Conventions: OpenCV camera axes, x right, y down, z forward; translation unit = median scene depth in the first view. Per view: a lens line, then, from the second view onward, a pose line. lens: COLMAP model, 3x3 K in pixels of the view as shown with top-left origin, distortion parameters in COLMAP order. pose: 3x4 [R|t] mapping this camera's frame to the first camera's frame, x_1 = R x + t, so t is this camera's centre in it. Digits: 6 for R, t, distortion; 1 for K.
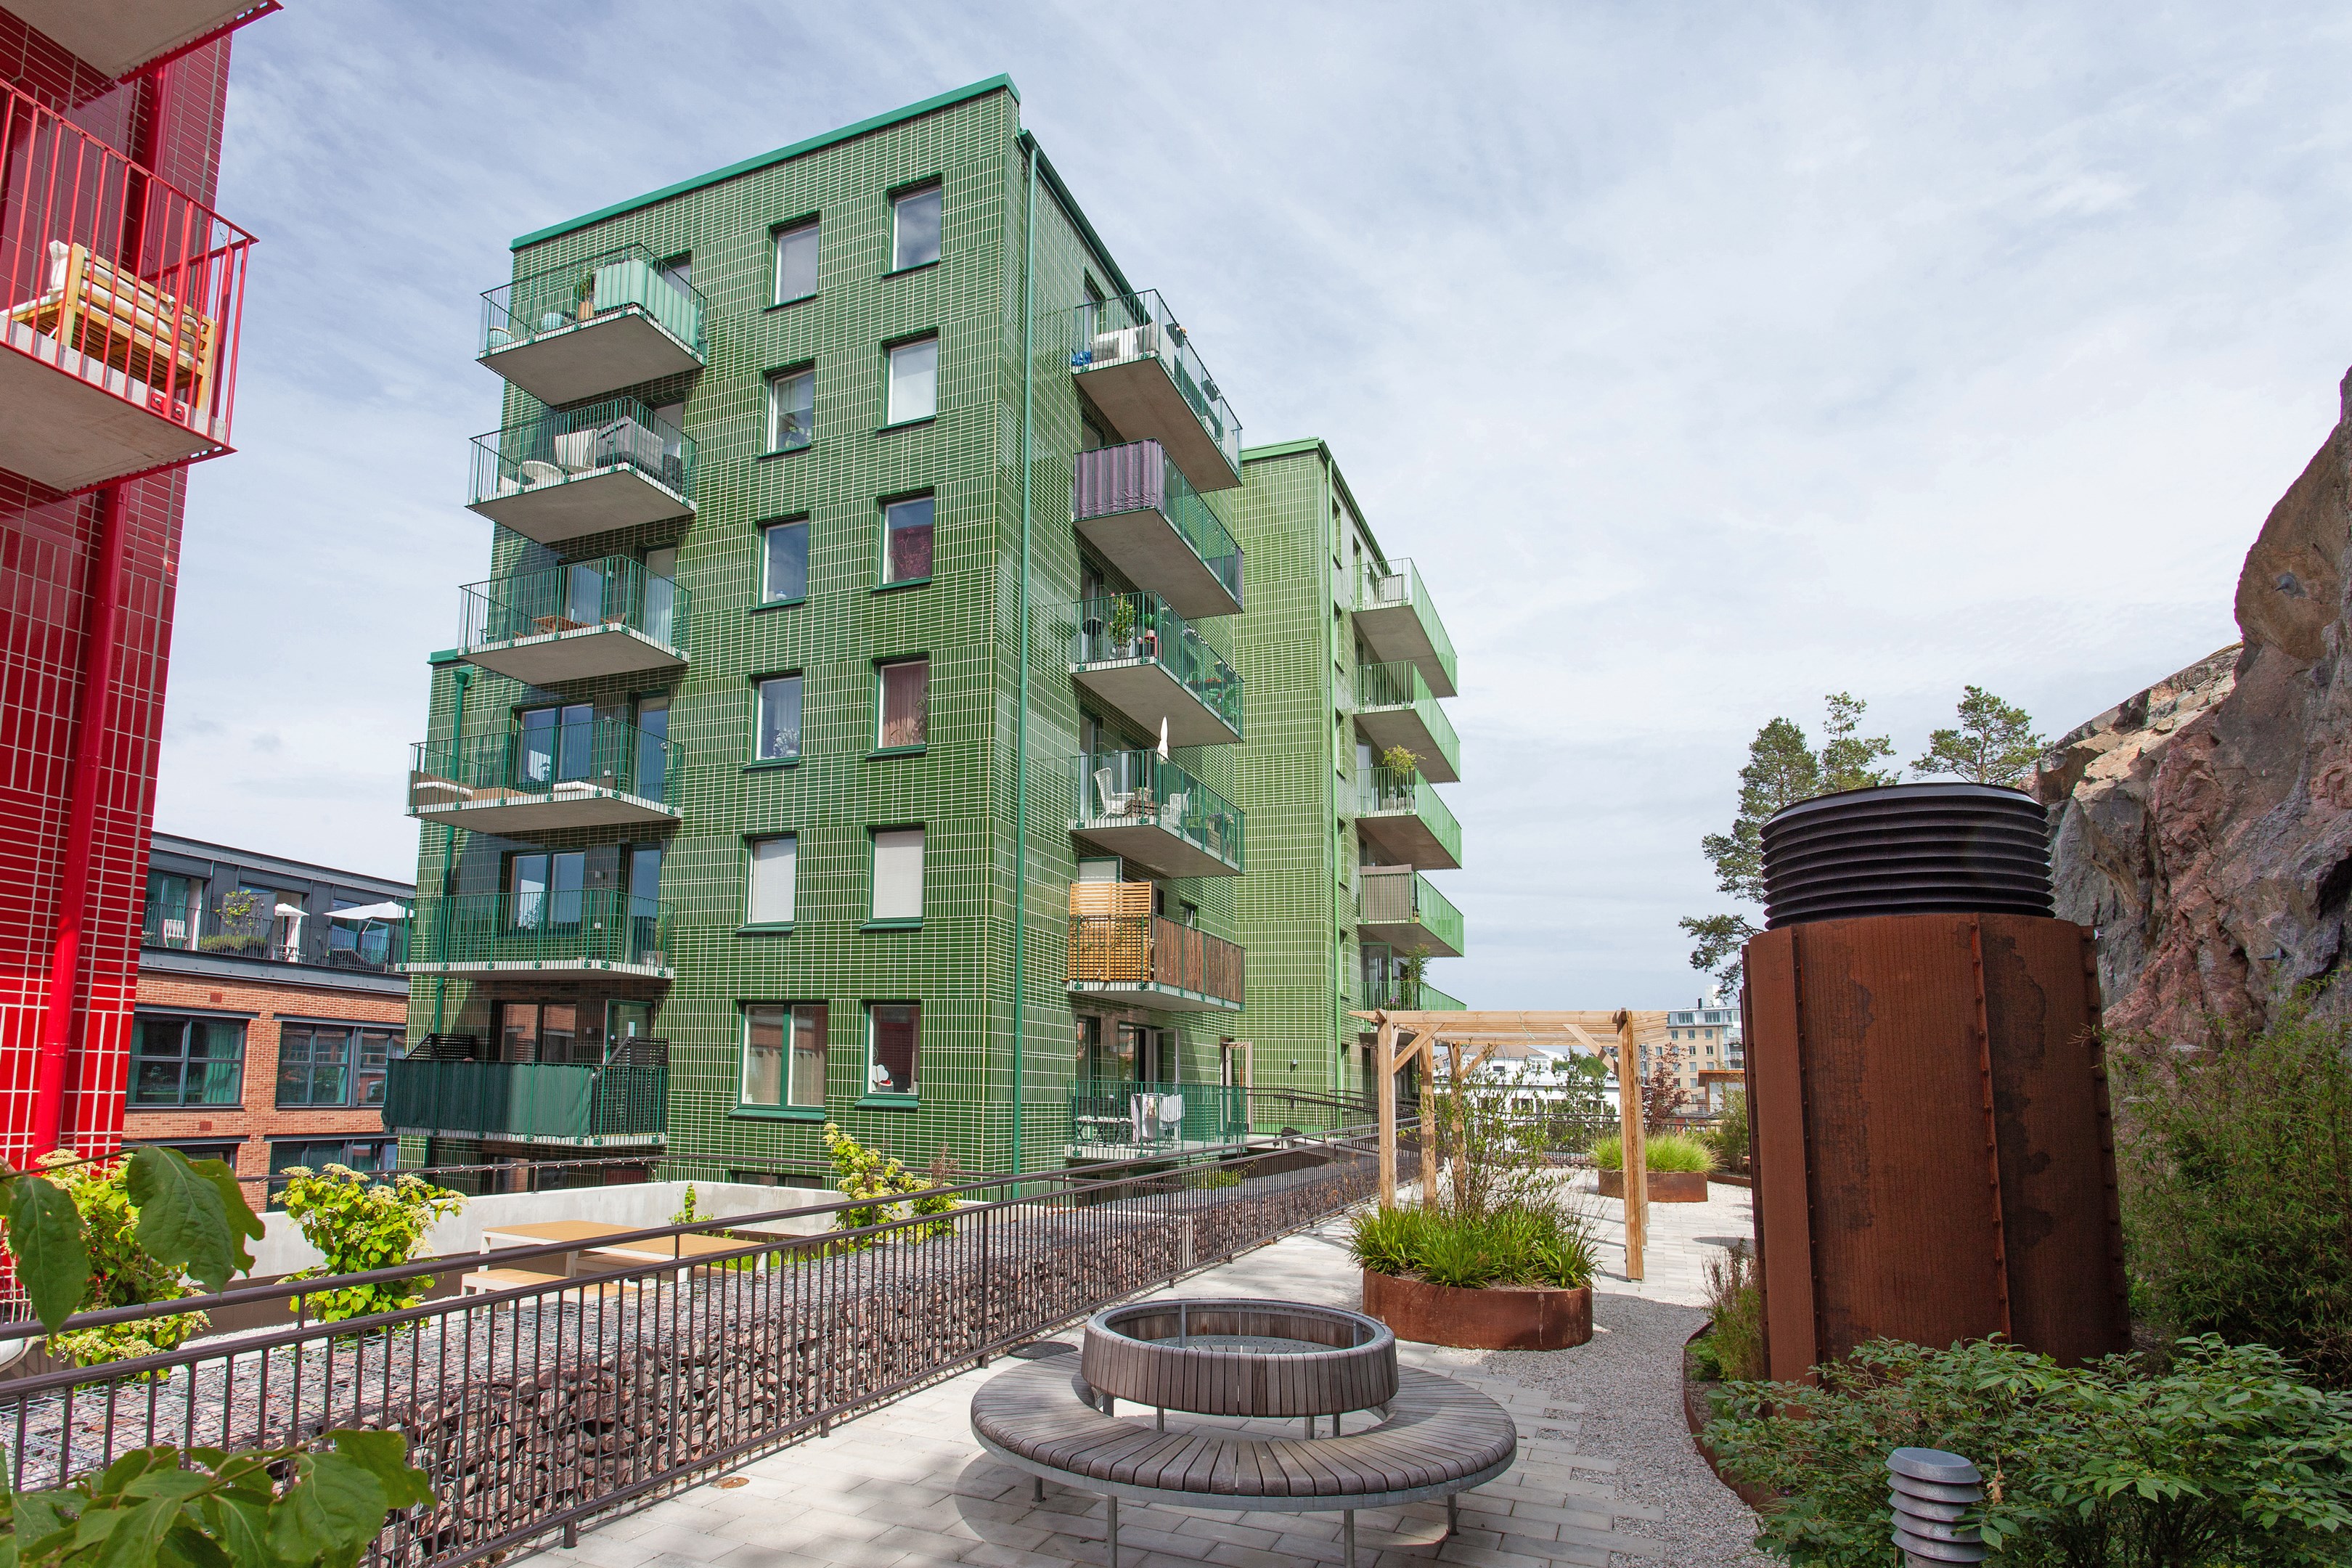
lens RADIAL K [[1372.1, 0, 1176.0], [0, 1372.1, 784.0], [0, 0, 1]] dist [-0.030499, 0.029642]
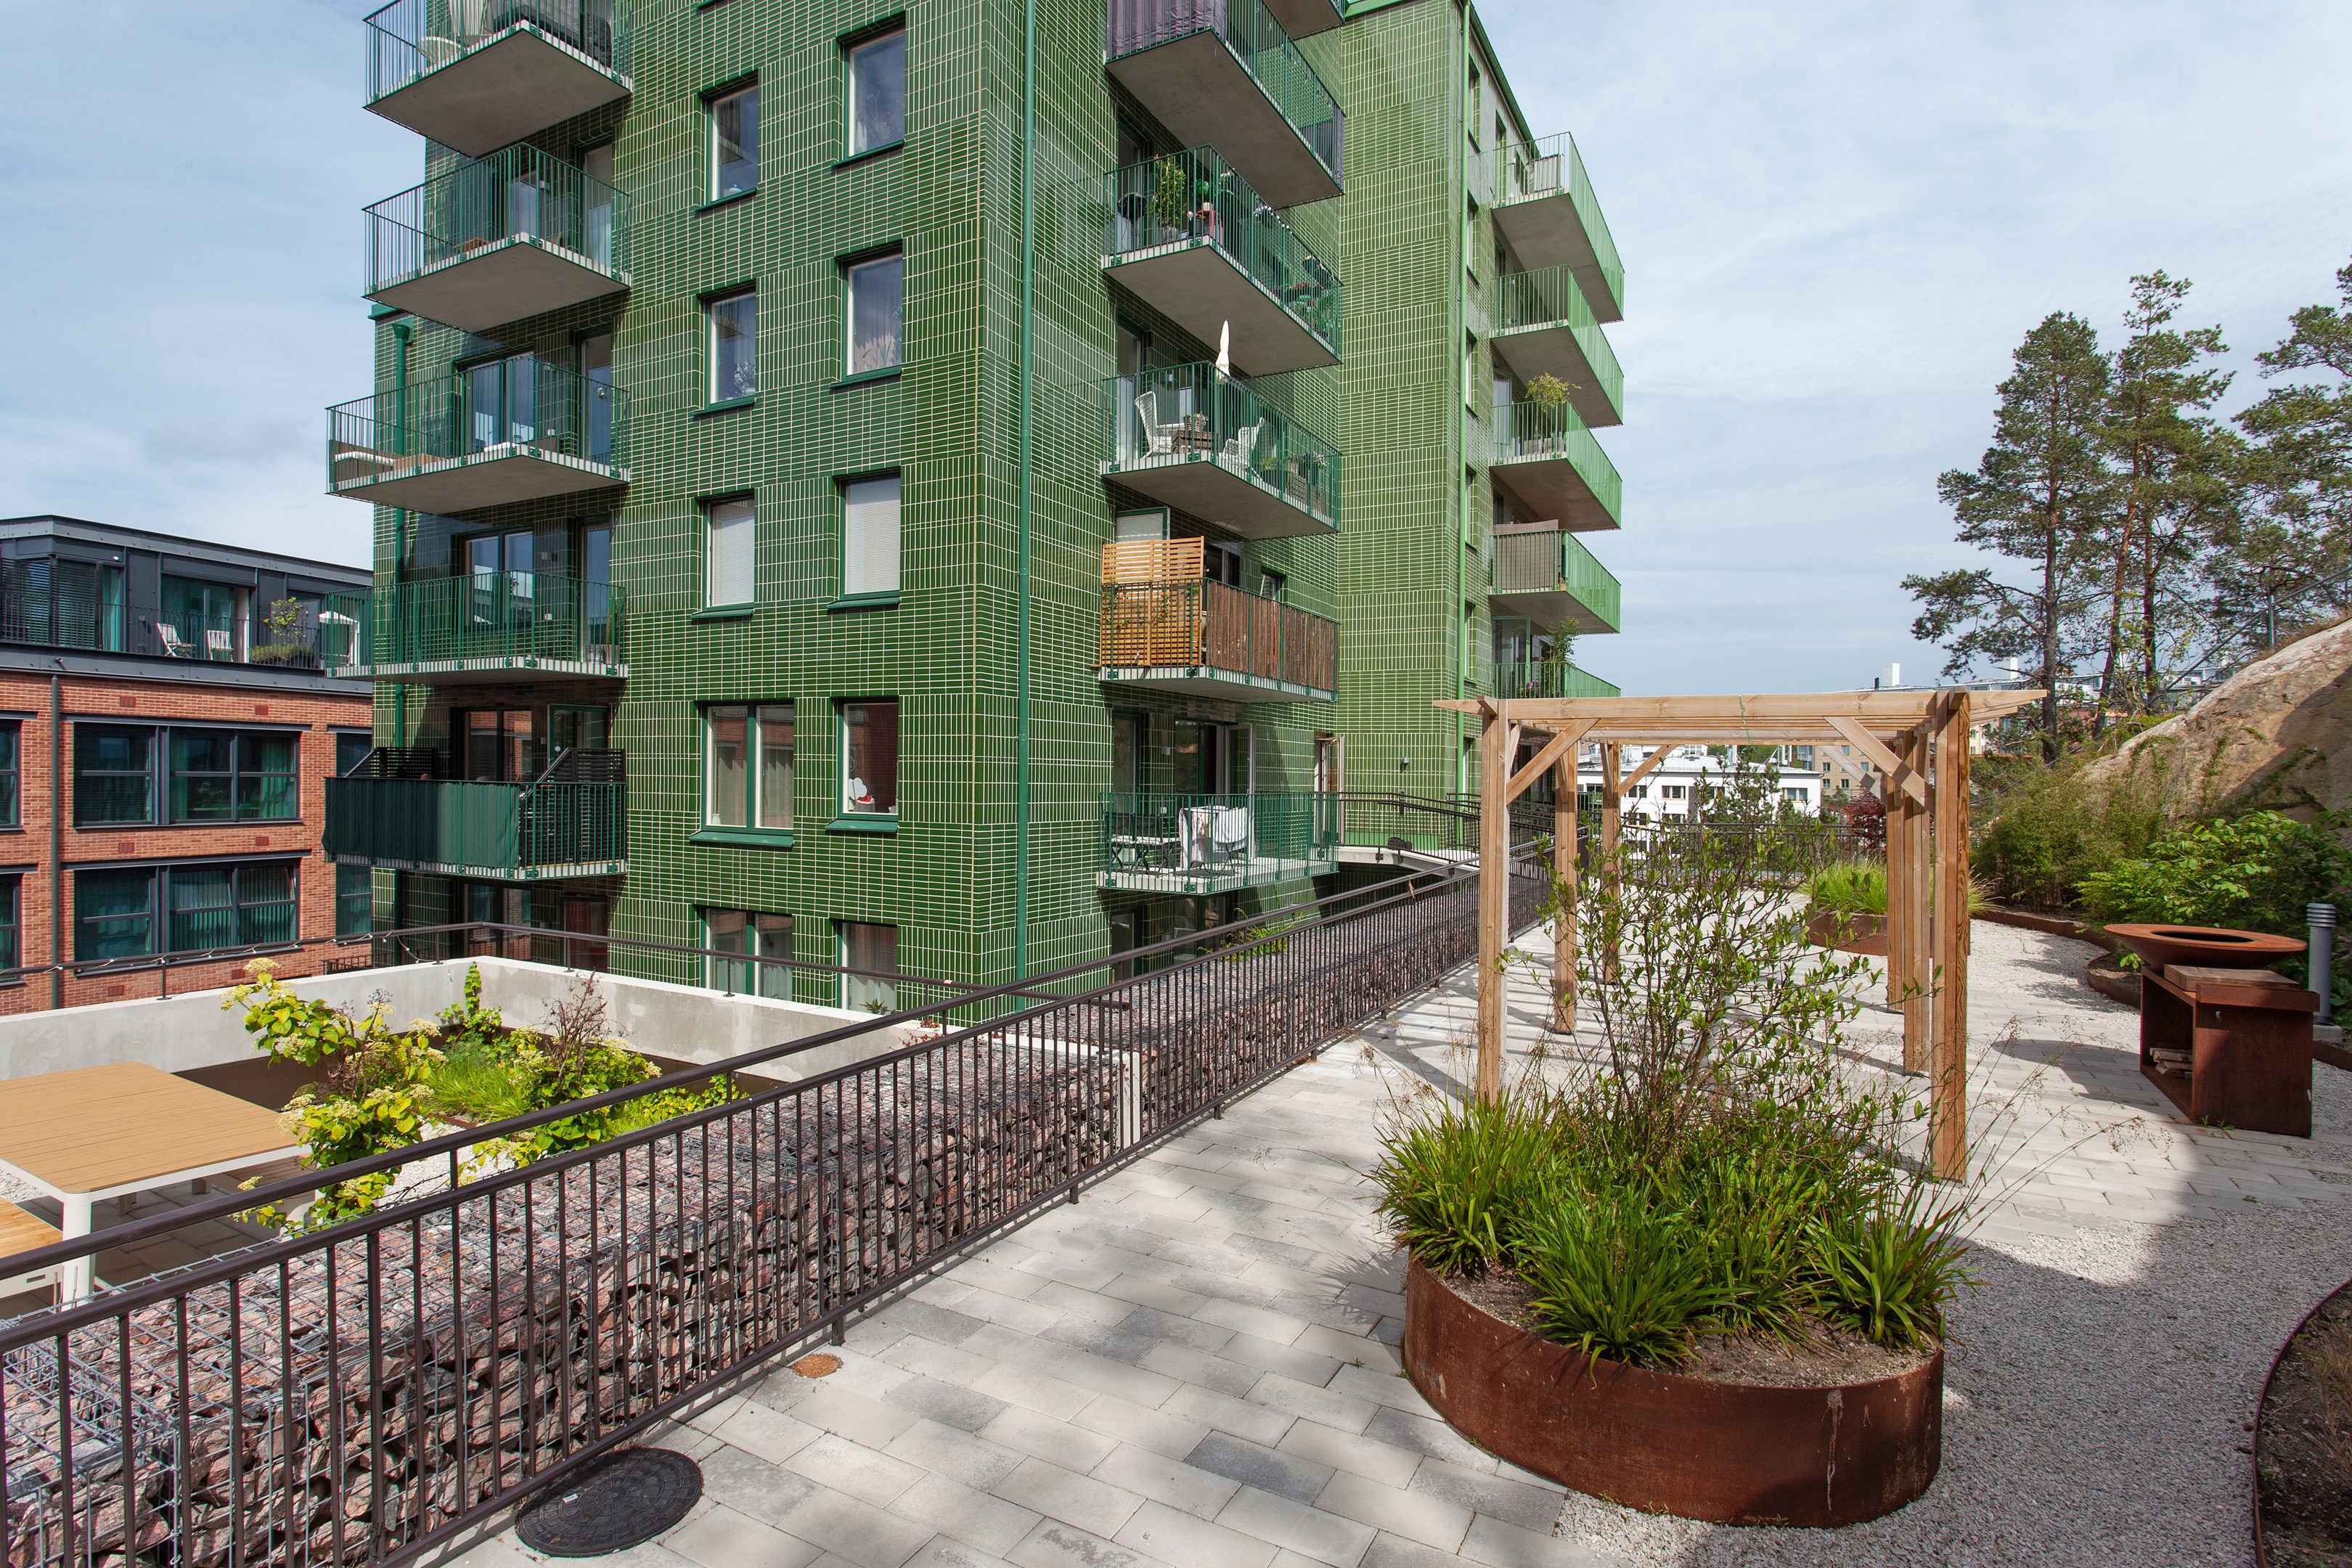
lens RADIAL K [[1188.9, 0, 1176.0], [0, 1188.9, 784.0], [0, 0, 1]] dist [-0.015732, 0.013261]
pose [[0.989455, -0.009561, -0.144524, 0.056501], [0.042641, 0.972827, 0.227571, 0.049786], [0.138421, -0.231334, 0.962977, 0.301713]]
